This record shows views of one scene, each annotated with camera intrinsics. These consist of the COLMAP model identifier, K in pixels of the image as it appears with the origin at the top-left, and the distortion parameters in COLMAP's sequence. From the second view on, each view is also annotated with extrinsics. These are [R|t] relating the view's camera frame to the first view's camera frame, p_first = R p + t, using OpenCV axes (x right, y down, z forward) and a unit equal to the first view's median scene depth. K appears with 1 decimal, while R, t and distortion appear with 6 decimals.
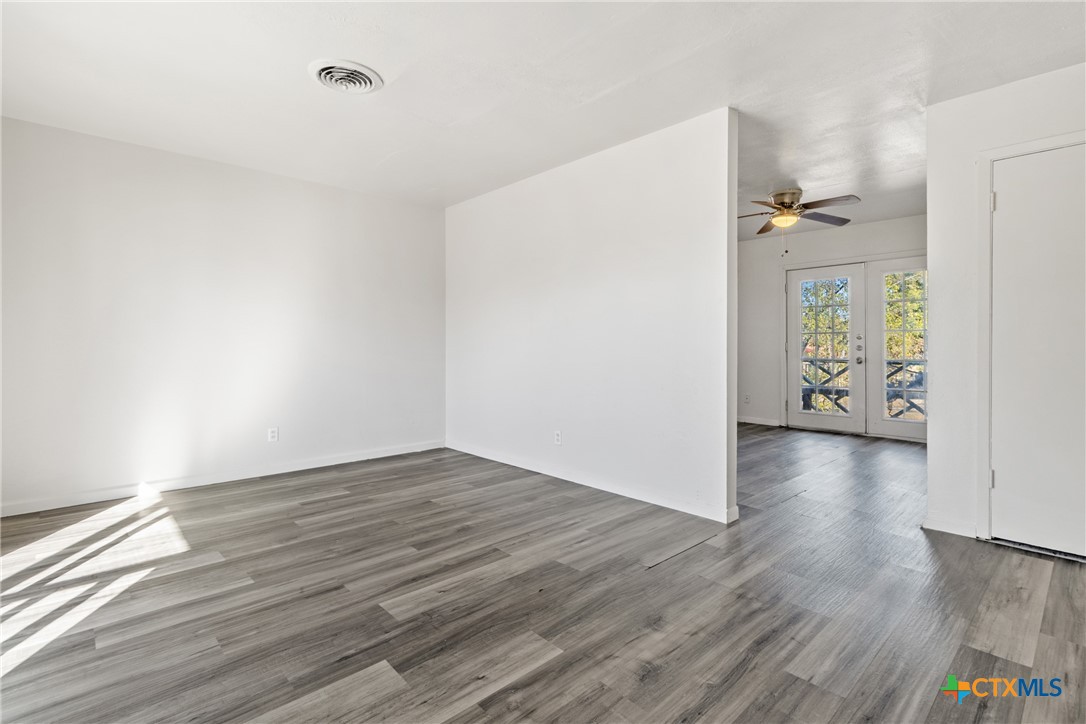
lens RADIAL K [[503.3, 0, 541.8], [0, 503.3, 356.6], [0, 0, 1]] dist [0.004807, -0.000469]
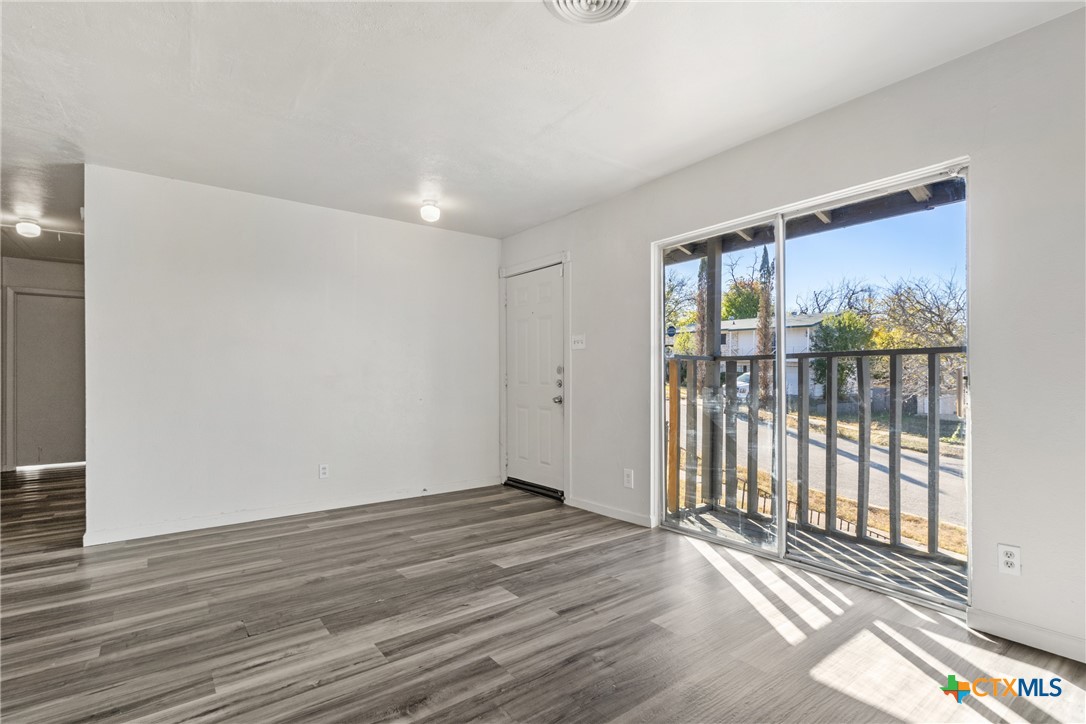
lens RADIAL K [[503.3, 0, 543.9], [0, 503.3, 366.4], [0, 0, 1]] dist [0.004807, -0.000469]
pose [[-0.994618, -0.001265, 0.103598, -0.461994], [-0.000894, 0.999993, 0.003632, -0.054659], [-0.103602, 0.003520, -0.994613, 1.989629]]
